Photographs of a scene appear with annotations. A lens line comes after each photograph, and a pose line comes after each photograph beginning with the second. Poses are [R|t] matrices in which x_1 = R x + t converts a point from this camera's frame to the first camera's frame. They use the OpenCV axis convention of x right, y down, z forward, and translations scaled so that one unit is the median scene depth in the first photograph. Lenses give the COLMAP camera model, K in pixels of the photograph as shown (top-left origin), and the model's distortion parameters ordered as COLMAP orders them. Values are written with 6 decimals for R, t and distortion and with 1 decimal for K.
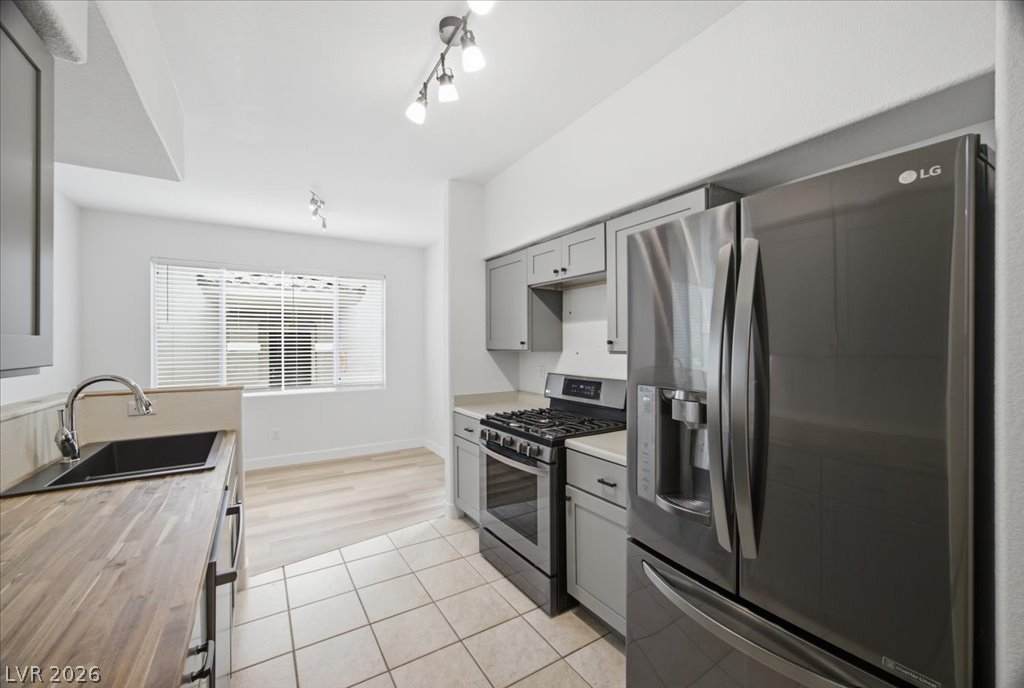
lens RADIAL K [[413.3, 0, 508.3], [0, 413.3, 344.1], [0, 0, 1]] dist [-0.016644, 0.000076]
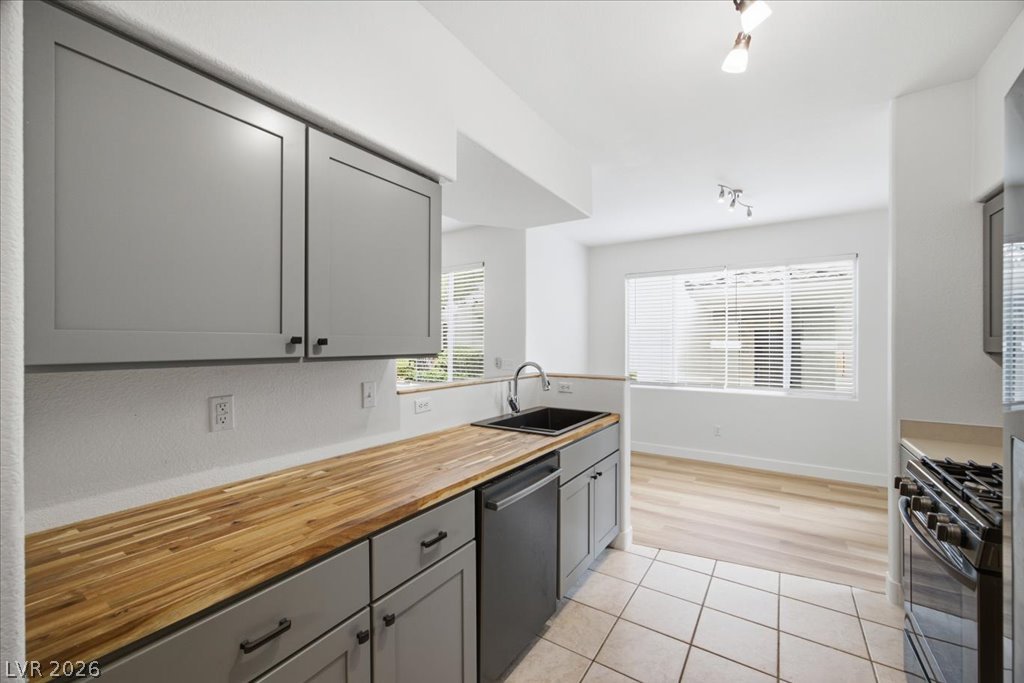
lens RADIAL K [[415.9, 0, 510.3], [0, 415.9, 345.8], [0, 0, 1]] dist [0.001896, 0.000241]
pose [[0.418304, 0.010957, -0.908241, 0.198904], [-0.002723, 0.999938, 0.010809, -0.001113], [0.908303, -0.002048, 0.418308, 0.135528]]
